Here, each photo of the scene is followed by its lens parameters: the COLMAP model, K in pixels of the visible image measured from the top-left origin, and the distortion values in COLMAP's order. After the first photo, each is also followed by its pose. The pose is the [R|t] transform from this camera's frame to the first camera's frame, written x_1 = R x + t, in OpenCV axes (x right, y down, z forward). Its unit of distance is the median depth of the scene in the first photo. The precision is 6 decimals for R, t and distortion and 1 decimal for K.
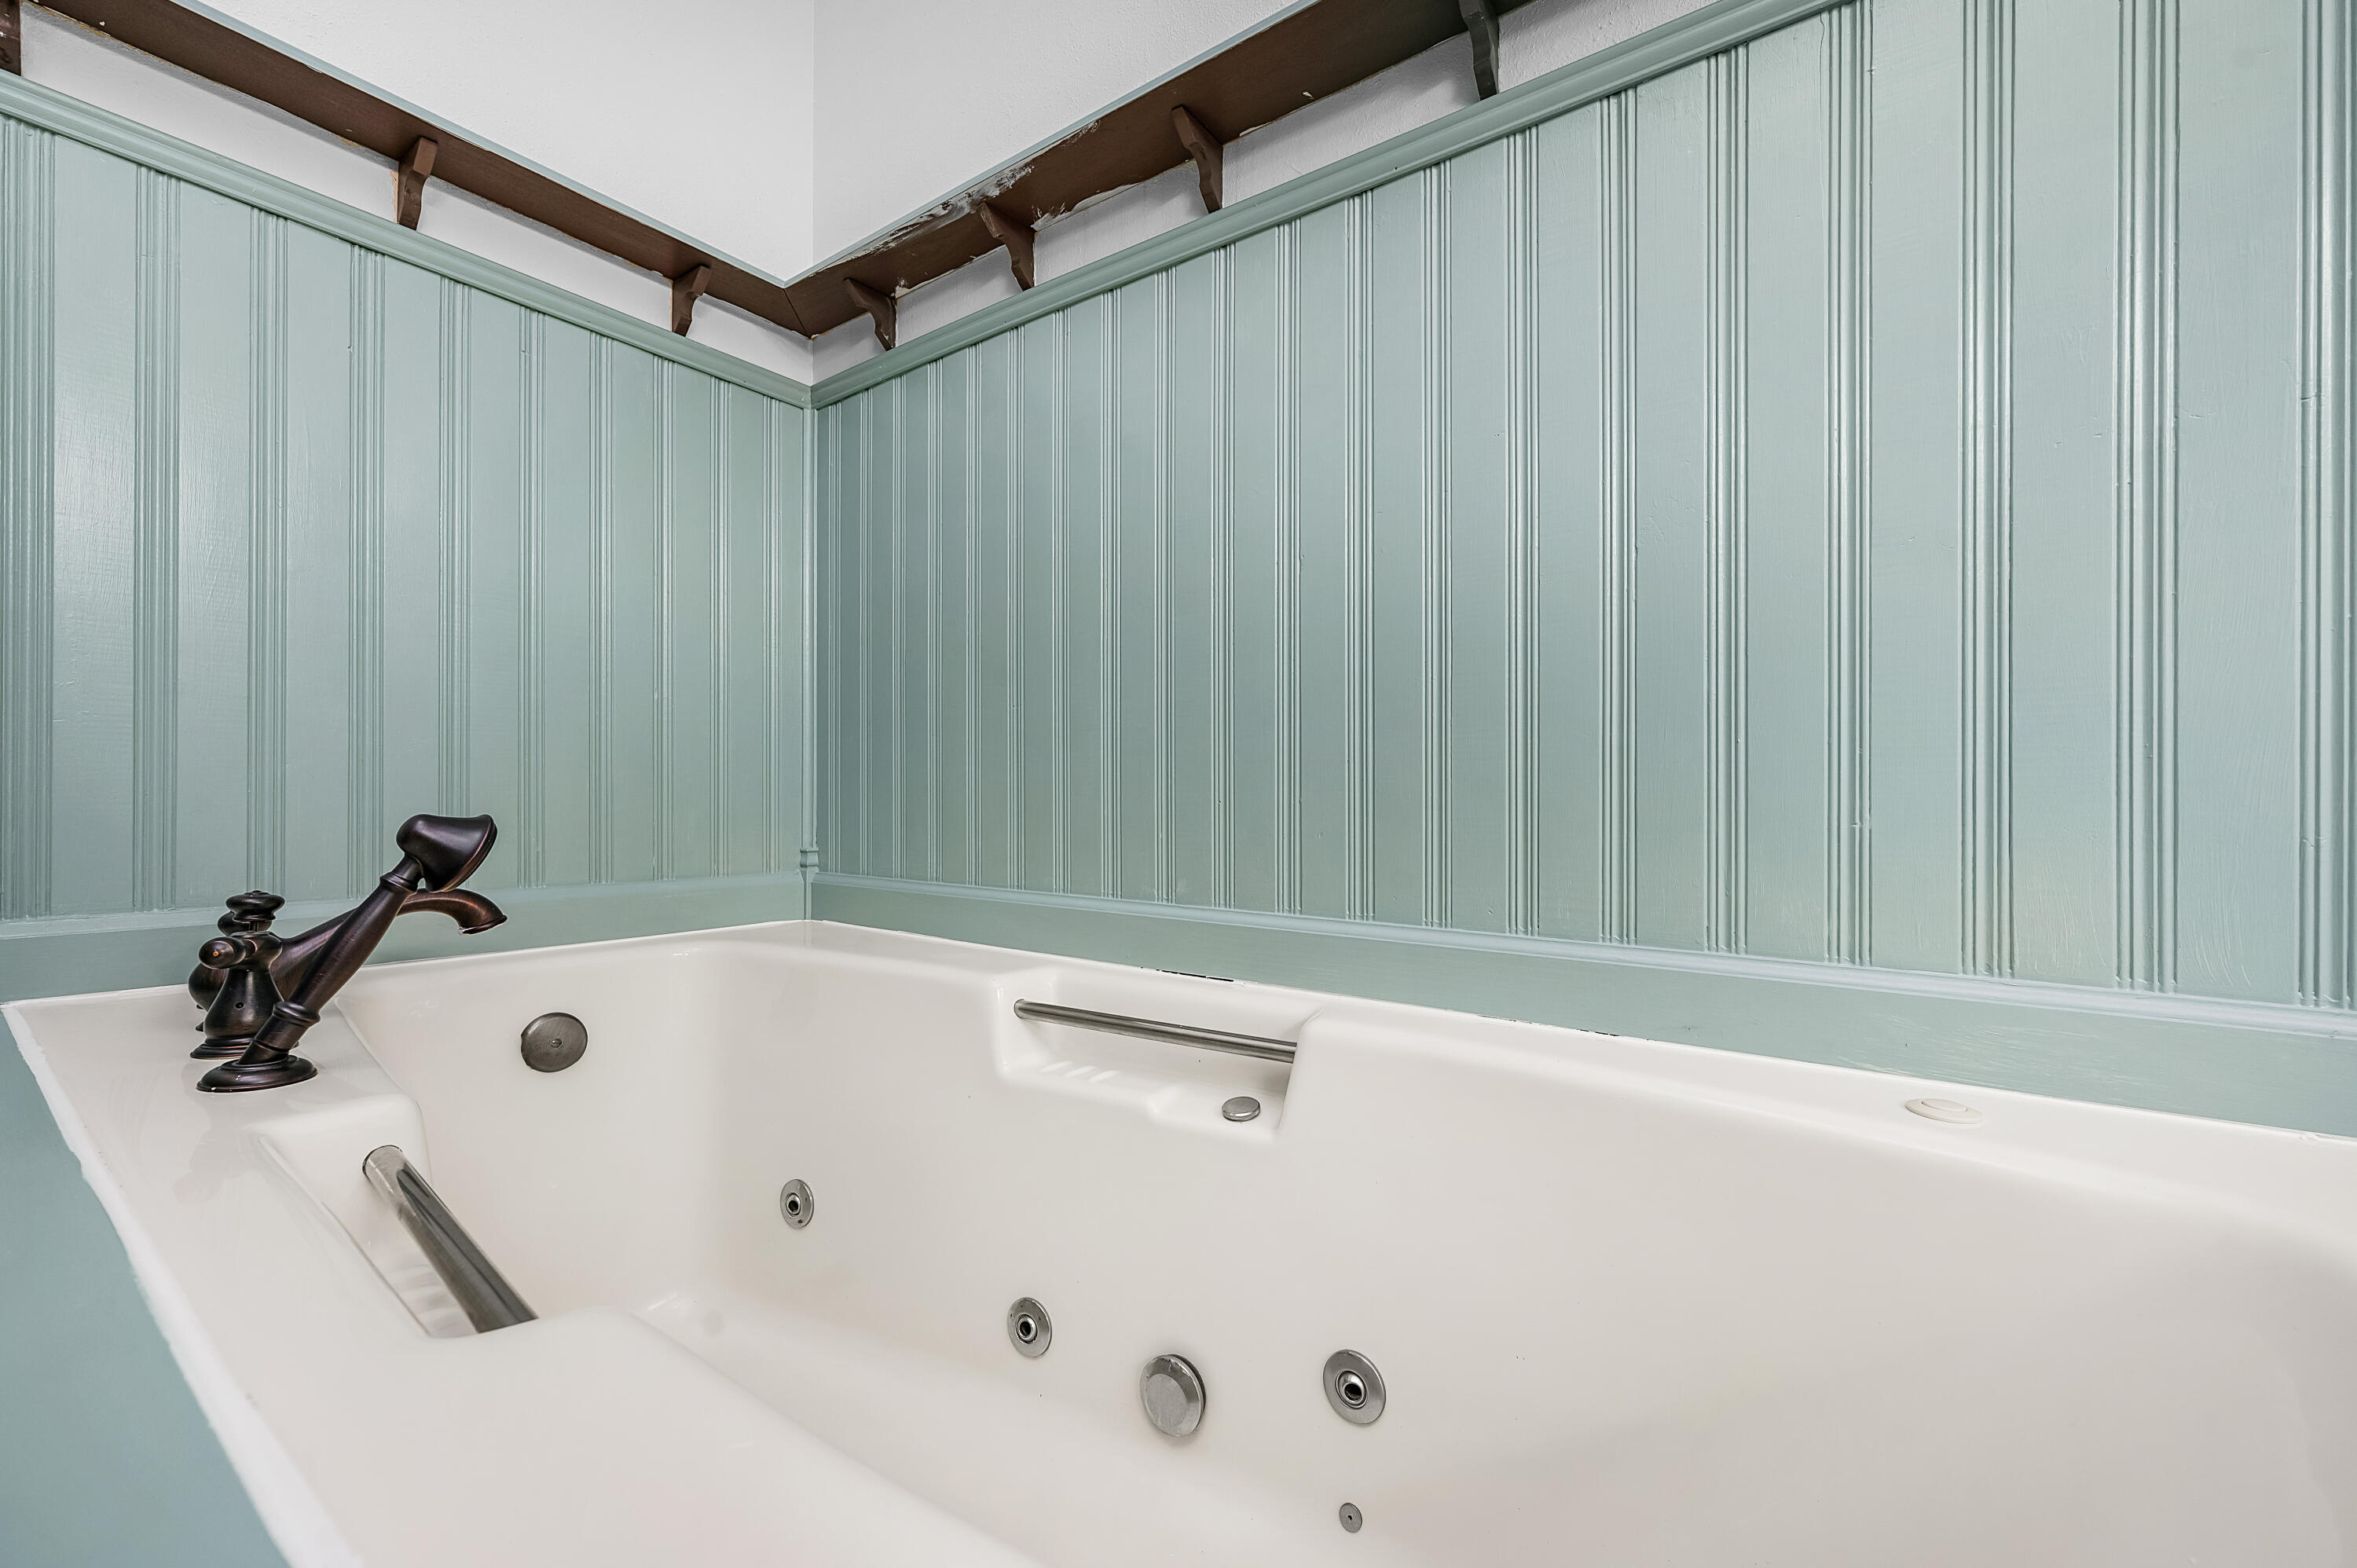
lens RADIAL K [[941.9, 0, 1180.6], [0, 941.9, 795.0], [0, 0, 1]] dist [-0.001535, 0.000188]
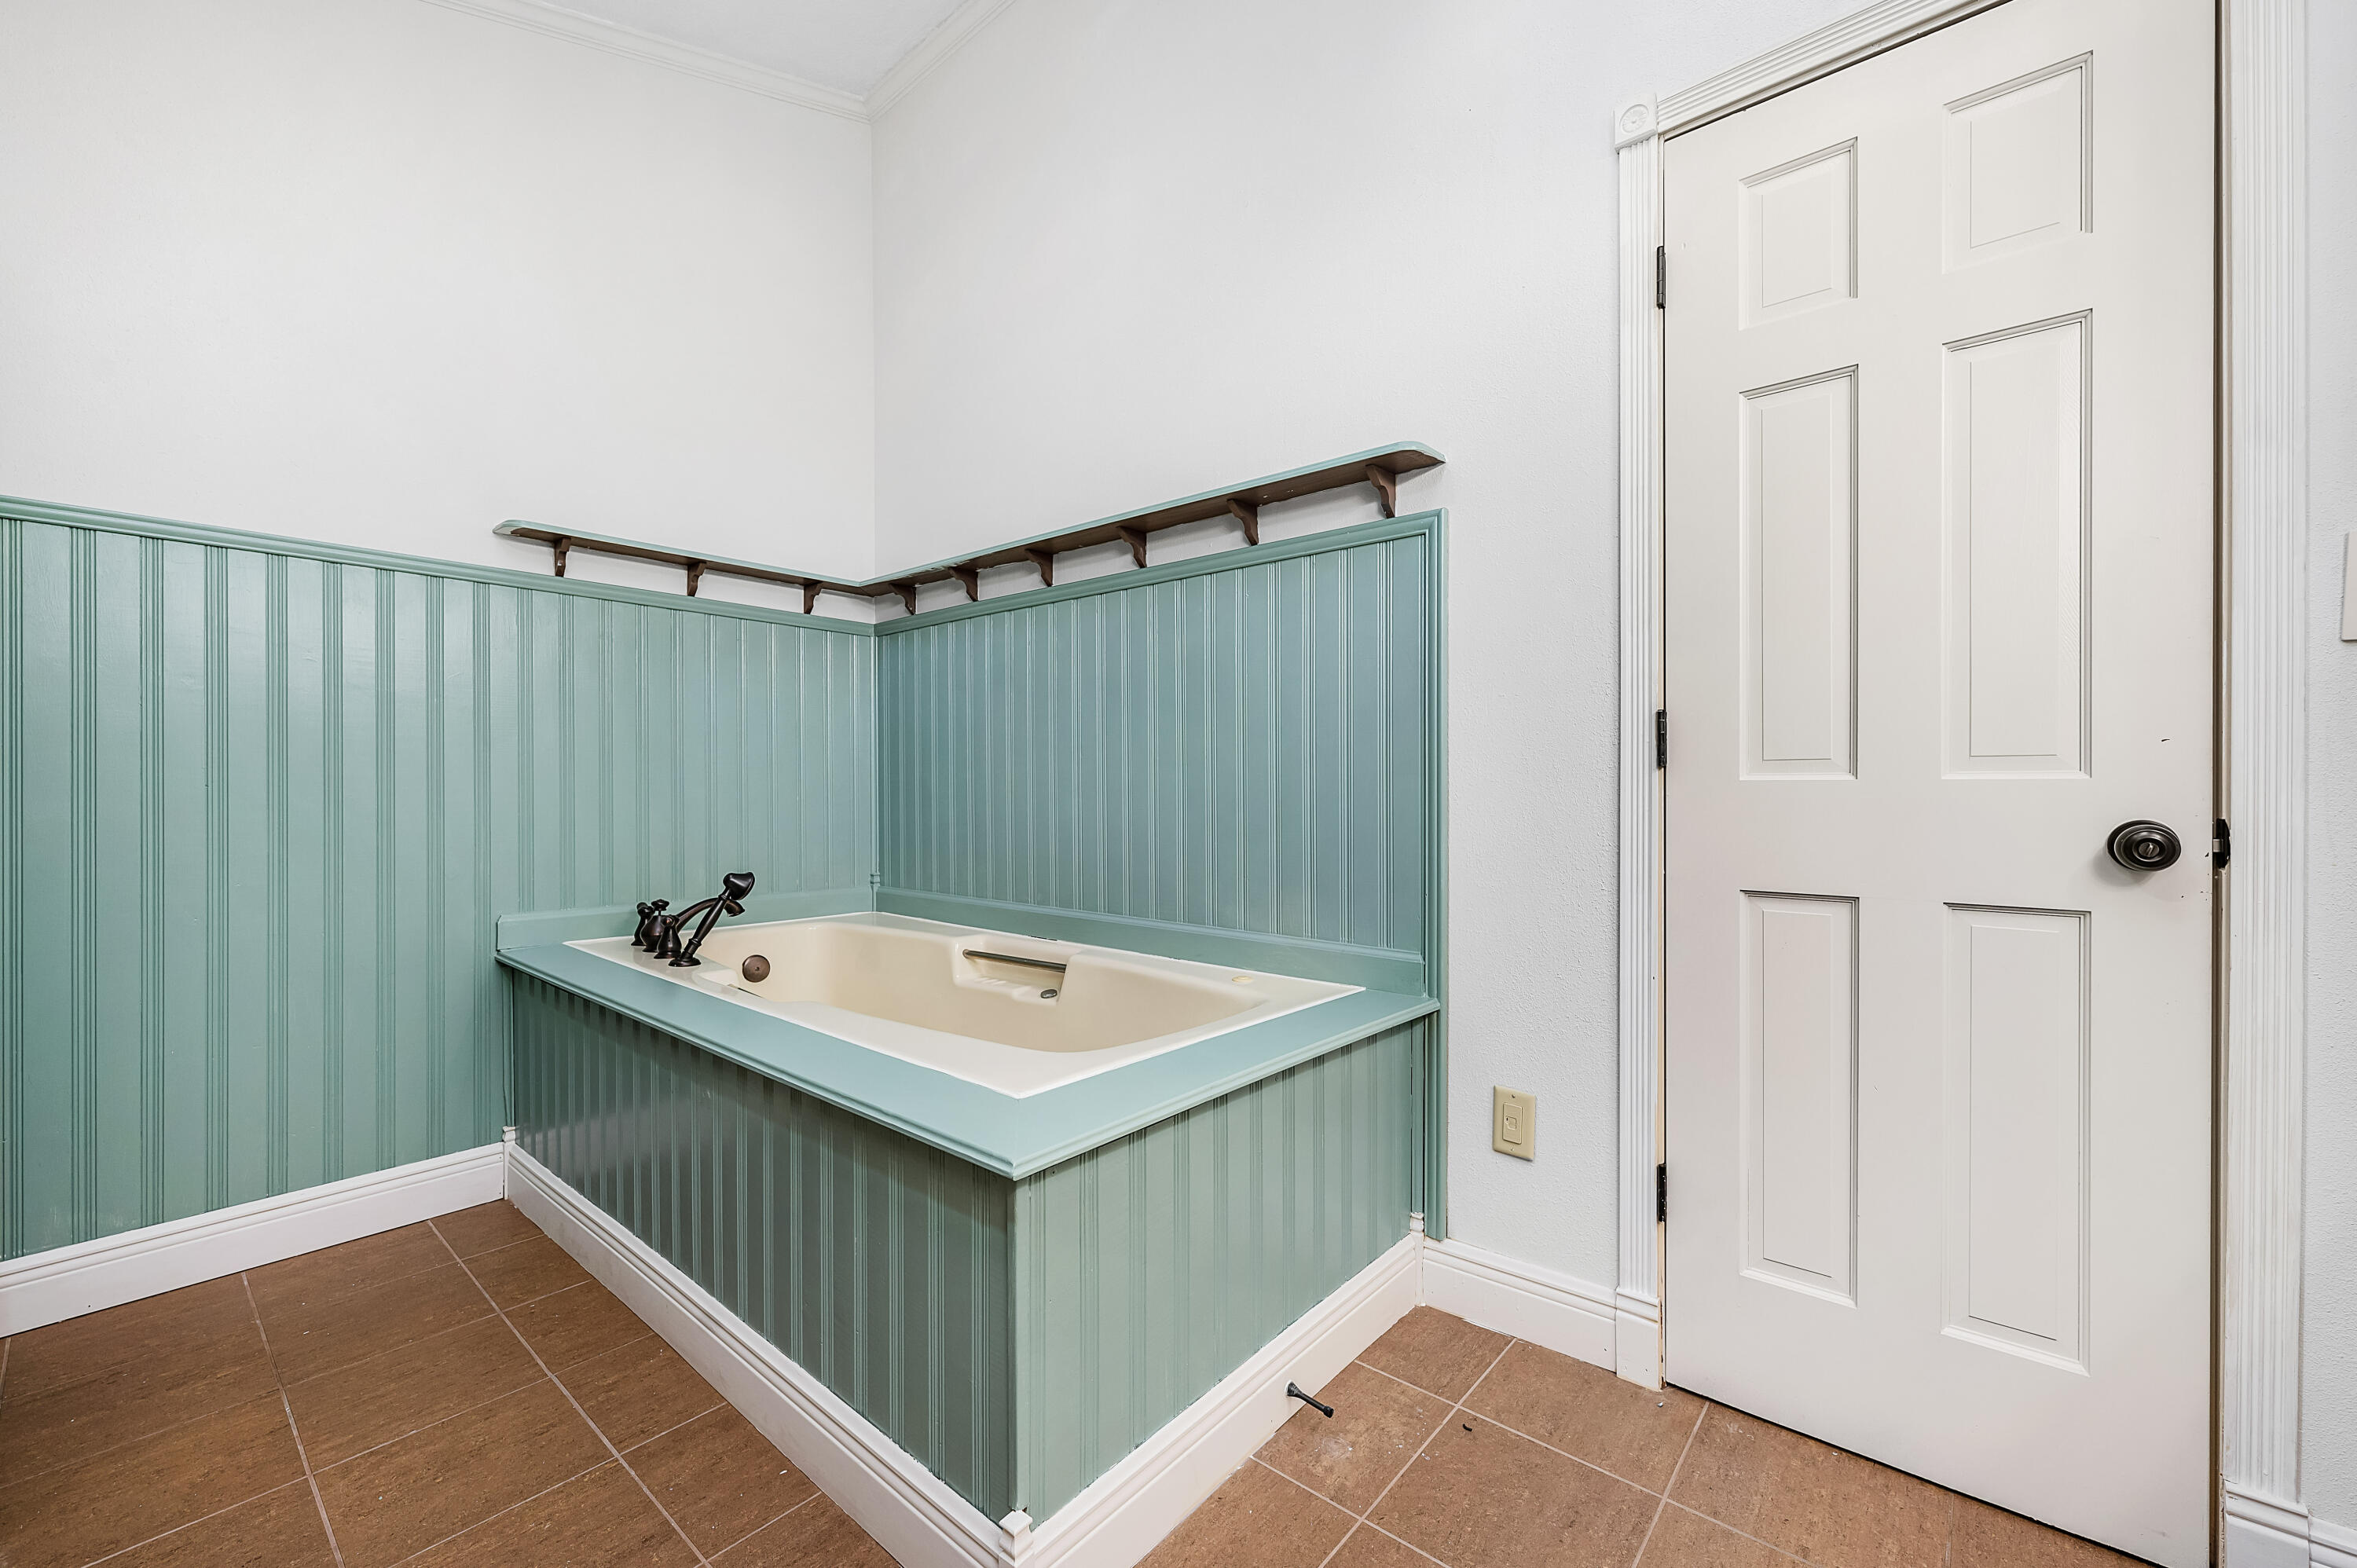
lens RADIAL K [[941.9, 0, 1189.6], [0, 941.9, 796.0], [0, 0, 1]] dist [-0.001535, 0.000188]
pose [[0.997004, -0.004592, -0.077210, 0.451649], [0.005191, 0.999958, 0.007553, -0.131017], [0.077172, -0.007931, 0.996986, -0.986090]]
